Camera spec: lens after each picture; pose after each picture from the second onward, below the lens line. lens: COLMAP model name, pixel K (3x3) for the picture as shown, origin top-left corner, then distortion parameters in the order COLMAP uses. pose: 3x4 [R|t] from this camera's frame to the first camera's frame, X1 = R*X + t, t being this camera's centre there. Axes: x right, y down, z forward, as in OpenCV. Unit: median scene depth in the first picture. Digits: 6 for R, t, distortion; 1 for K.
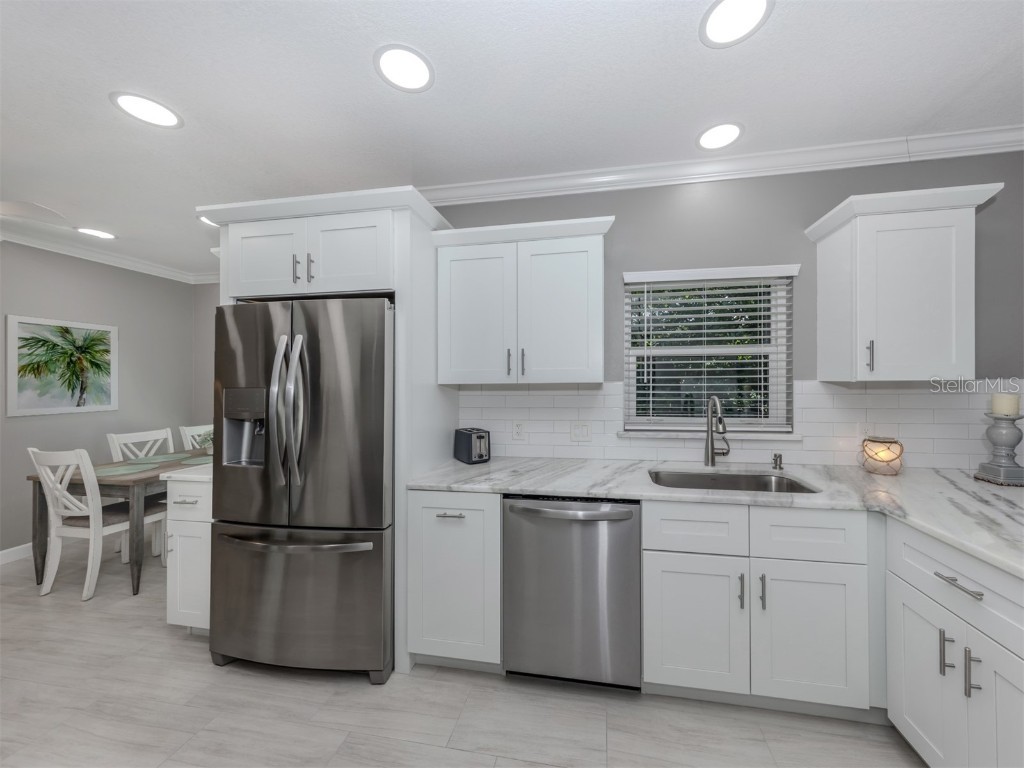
lens RADIAL K [[366.5, 0, 543.8], [0, 366.5, 378.0], [0, 0, 1]] dist [0.002703, 0.000356]
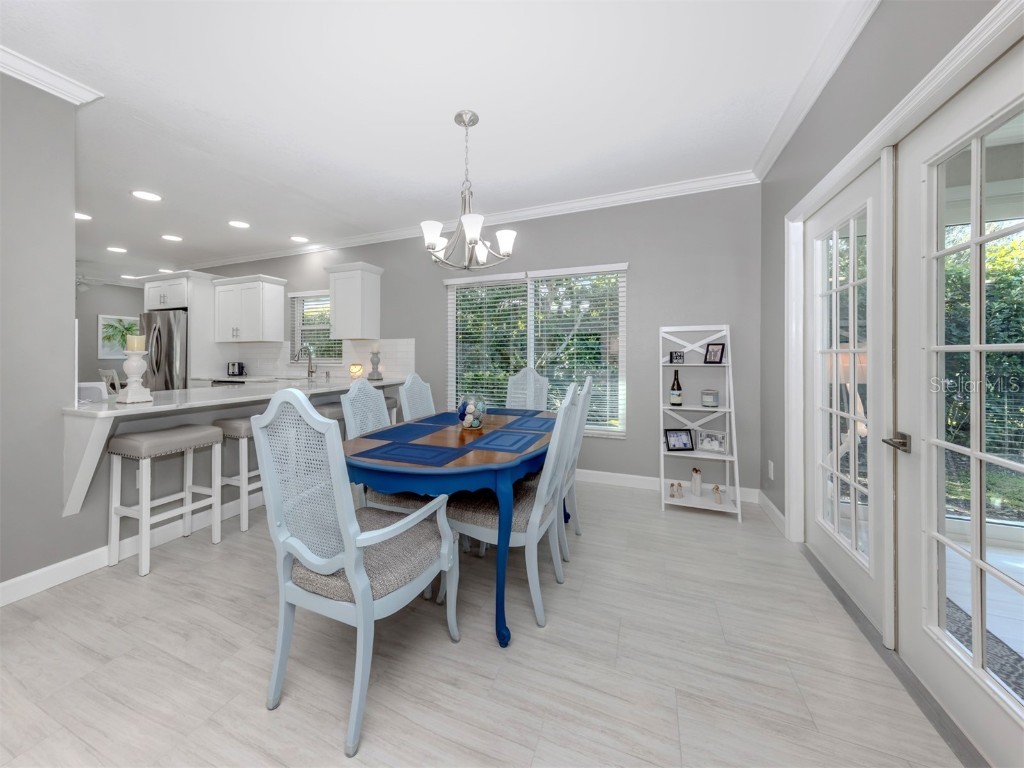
lens RADIAL K [[366.5, 0, 490.2], [0, 366.5, 357.9], [0, 0, 1]] dist [0.002703, 0.000356]
pose [[0.974972, 0.008192, -0.222178, 1.472850], [-0.006331, 0.999939, 0.009084, 0.063899], [0.222239, -0.007450, 0.974964, -0.712496]]
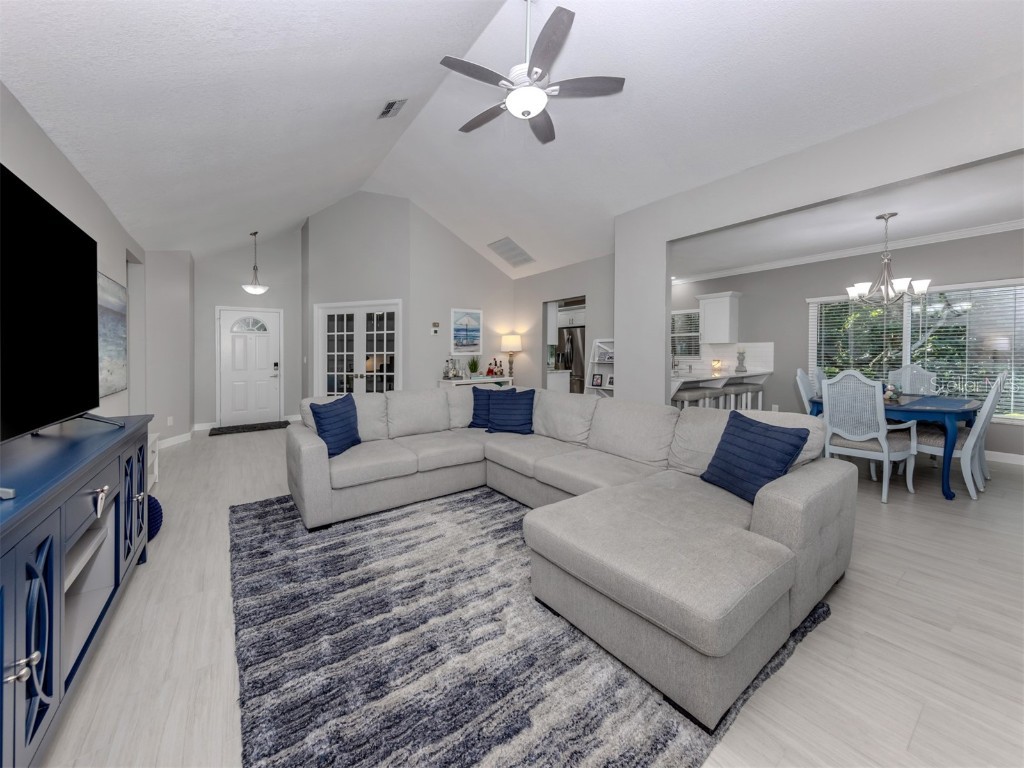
lens RADIAL K [[366.5, 0, 484.2], [0, 366.5, 355.9], [0, 0, 1]] dist [0.002703, 0.000356]
pose [[0.699577, 0.004243, -0.714545, 1.182928], [0.001209, 0.999974, 0.007122, 0.061553], [0.714557, -0.005847, 0.699553, -1.898211]]
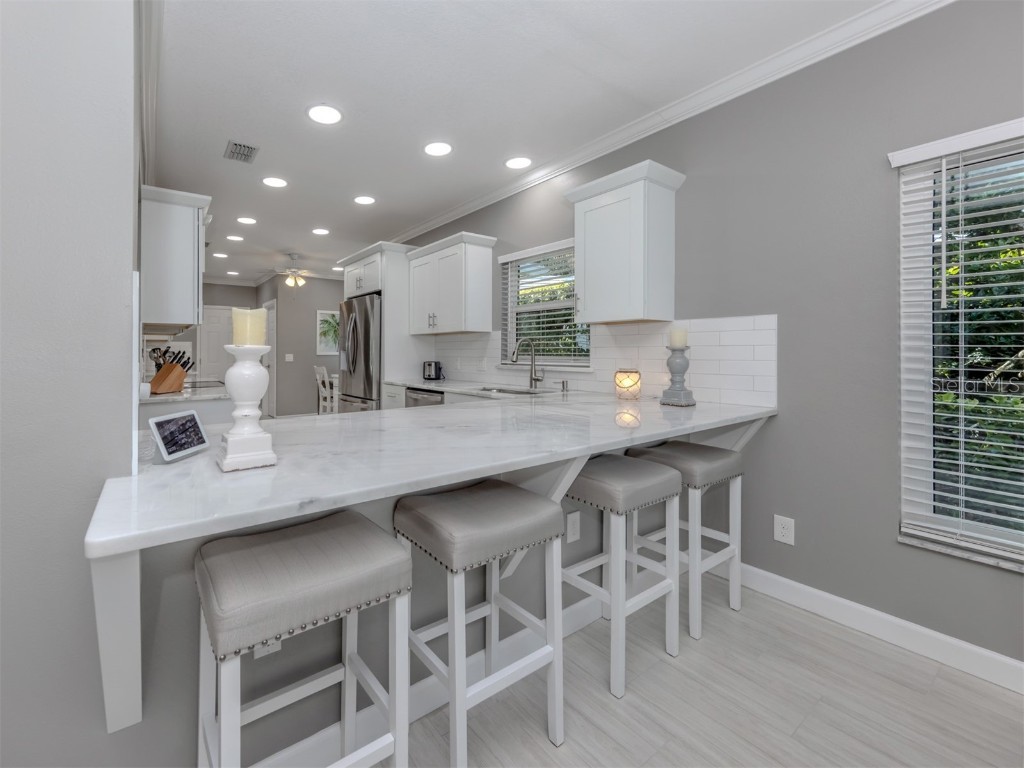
lens RADIAL K [[423.2, 0, 441.9], [0, 423.2, 344.6], [0, 0, 1]] dist [-0.000405, -0.000087]
pose [[0.696030, -0.004939, -0.717996, 0.975071], [0.000246, 0.999978, -0.006640, 0.058660], [0.718012, 0.004445, 0.696016, -0.270447]]
